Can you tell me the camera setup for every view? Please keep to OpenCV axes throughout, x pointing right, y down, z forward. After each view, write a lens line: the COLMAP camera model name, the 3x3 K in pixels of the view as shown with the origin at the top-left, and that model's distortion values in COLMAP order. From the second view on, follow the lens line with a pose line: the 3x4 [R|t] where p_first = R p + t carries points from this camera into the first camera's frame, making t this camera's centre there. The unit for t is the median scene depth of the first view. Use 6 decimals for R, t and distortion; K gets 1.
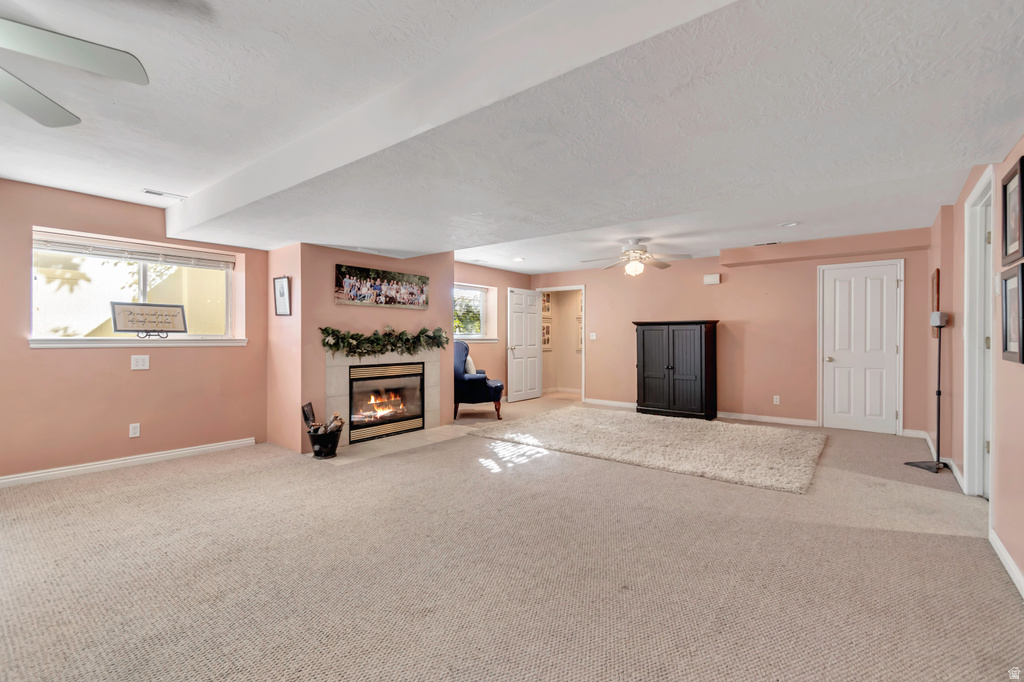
lens RADIAL K [[458.5, 0, 519.1], [0, 458.5, 338.8], [0, 0, 1]] dist [0.000057, 0.000145]
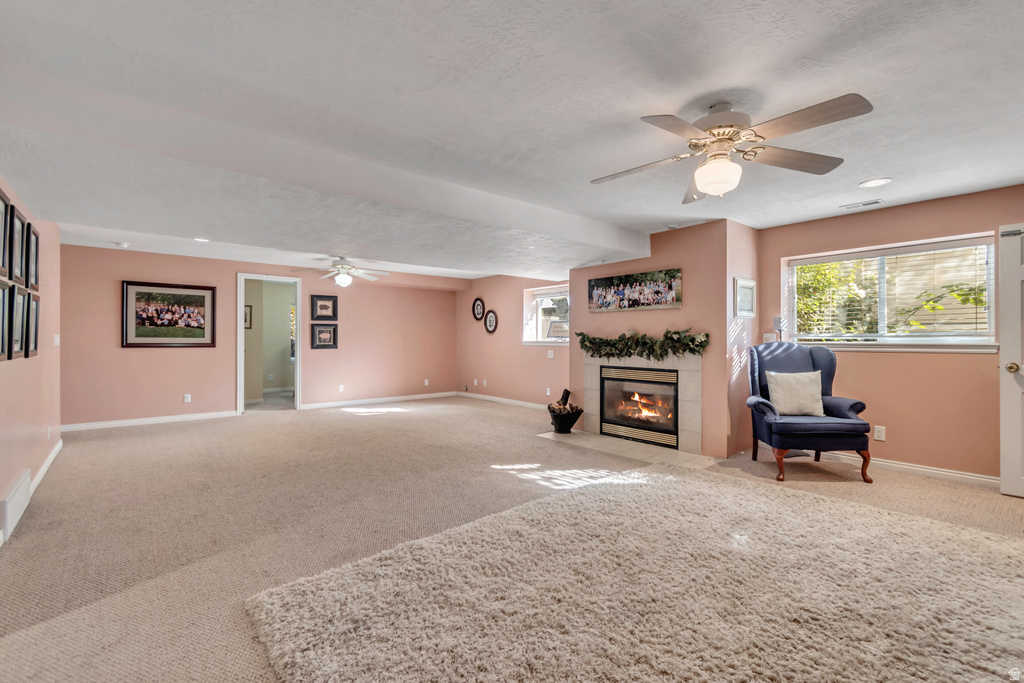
lens RADIAL K [[458.5, 0, 515.0], [0, 458.5, 339.6], [0, 0, 1]] dist [0.000057, 0.000145]
pose [[-0.208243, -0.002593, -0.978074, 0.747445], [-0.007361, 0.999972, -0.001084, -0.002658], [0.978049, 0.006974, -0.208256, 0.969260]]
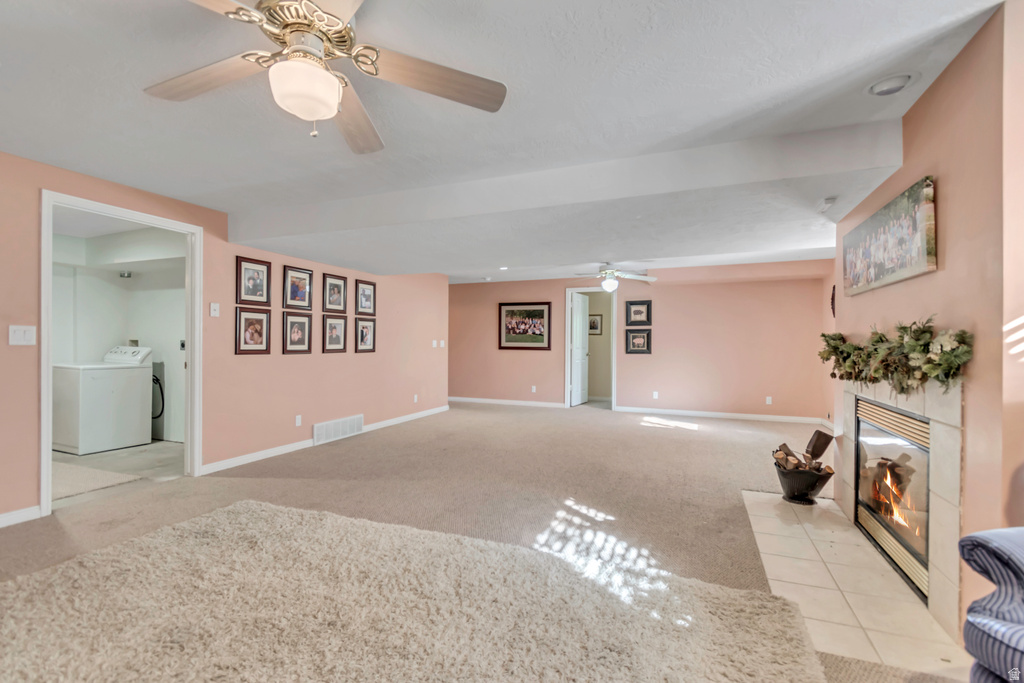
lens RADIAL K [[458.5, 0, 507.0], [0, 458.5, 343.1], [0, 0, 1]] dist [0.000057, 0.000145]
pose [[-0.968103, -0.008569, -0.250408, 0.213854], [-0.010191, 0.999935, 0.005184, -0.008221], [0.250347, 0.007571, -0.968127, 1.382085]]
